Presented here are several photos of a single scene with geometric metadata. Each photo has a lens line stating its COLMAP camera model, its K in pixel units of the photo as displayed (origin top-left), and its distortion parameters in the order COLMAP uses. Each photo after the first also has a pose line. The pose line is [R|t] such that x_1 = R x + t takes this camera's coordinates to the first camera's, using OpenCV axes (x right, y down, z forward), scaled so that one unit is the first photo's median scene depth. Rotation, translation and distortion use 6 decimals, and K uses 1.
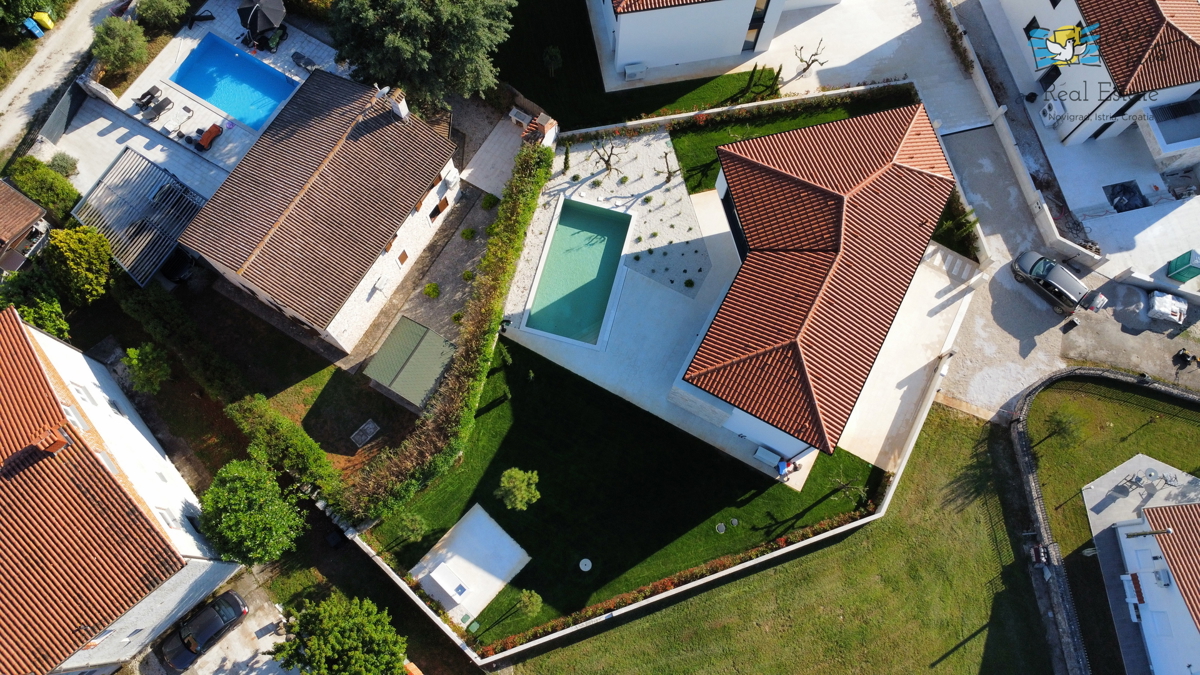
lens RADIAL K [[870.8, 0, 598.1], [0, 870.8, 336.3], [0, 0, 1]] dist [-0.028368, -0.015724]
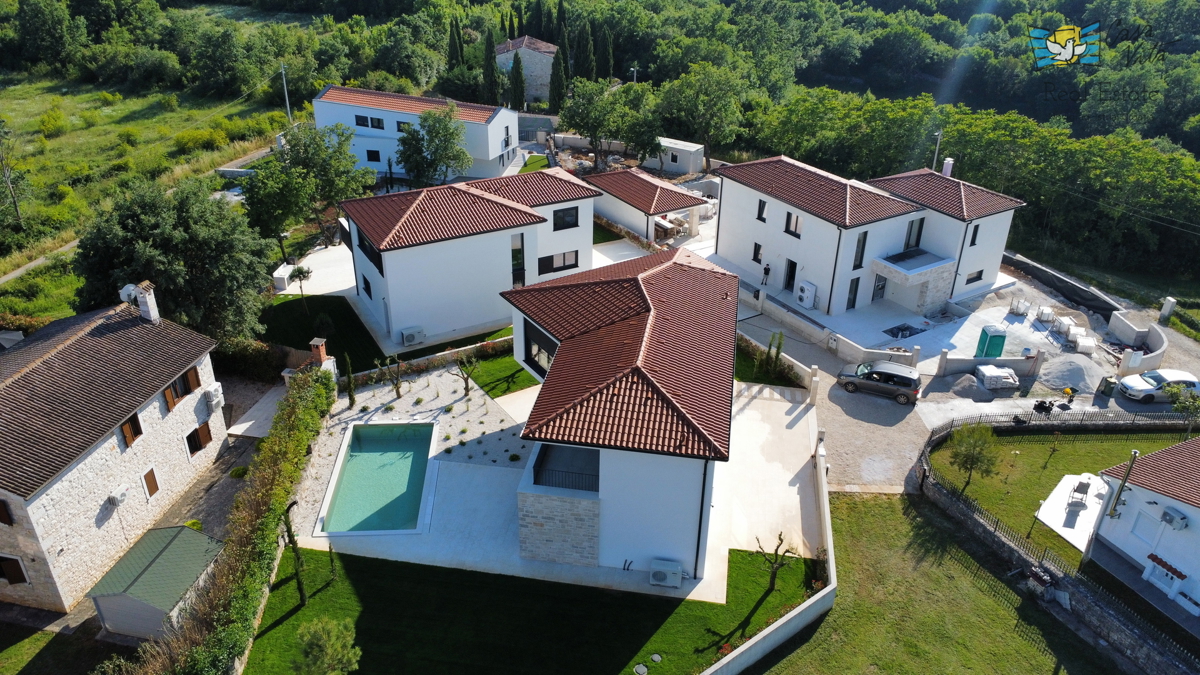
lens RADIAL K [[870.8, 0, 598.1], [0, 870.8, 336.3], [0, 0, 1]] dist [-0.028368, -0.015724]
pose [[0.947542, -0.160305, 0.276525, -0.034149], [0.307773, 0.691052, -0.654005, 0.437301], [-0.086253, 0.704804, 0.704139, 0.308334]]
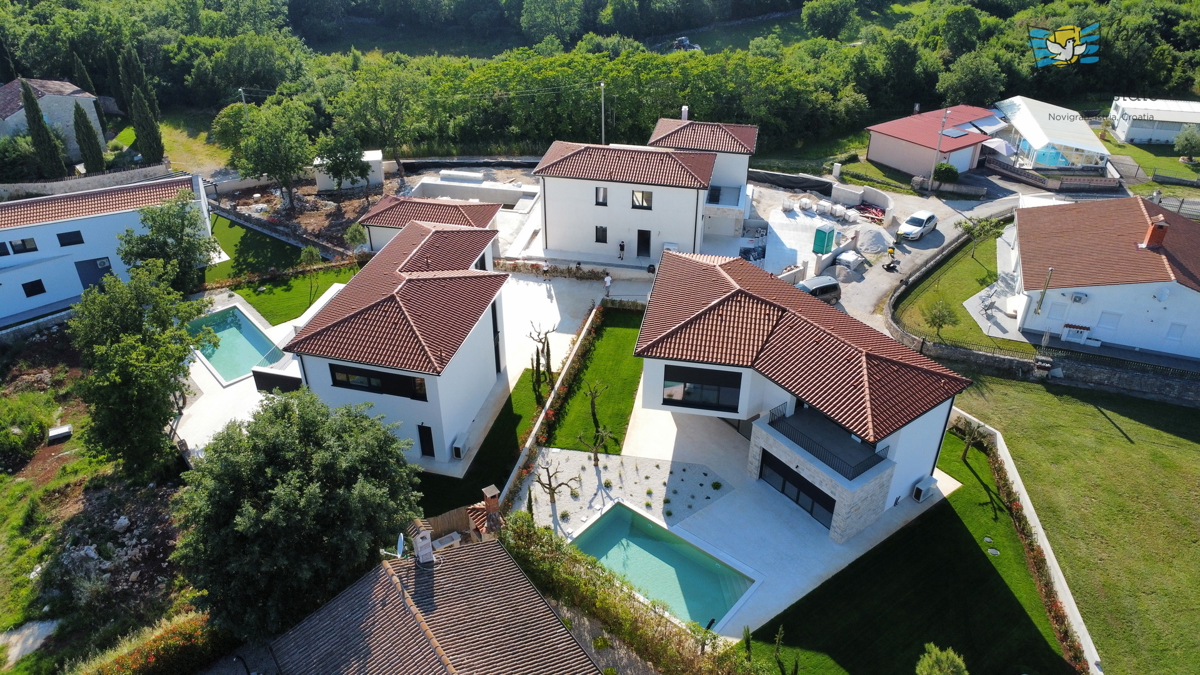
lens RADIAL K [[870.8, 0, 598.1], [0, 870.8, 336.3], [0, 0, 1]] dist [-0.028368, -0.015724]
pose [[0.422637, -0.512720, 0.747326, -0.552461], [0.869784, 0.461169, -0.175495, -0.080912], [-0.254664, 0.724183, 0.640863, 0.326734]]
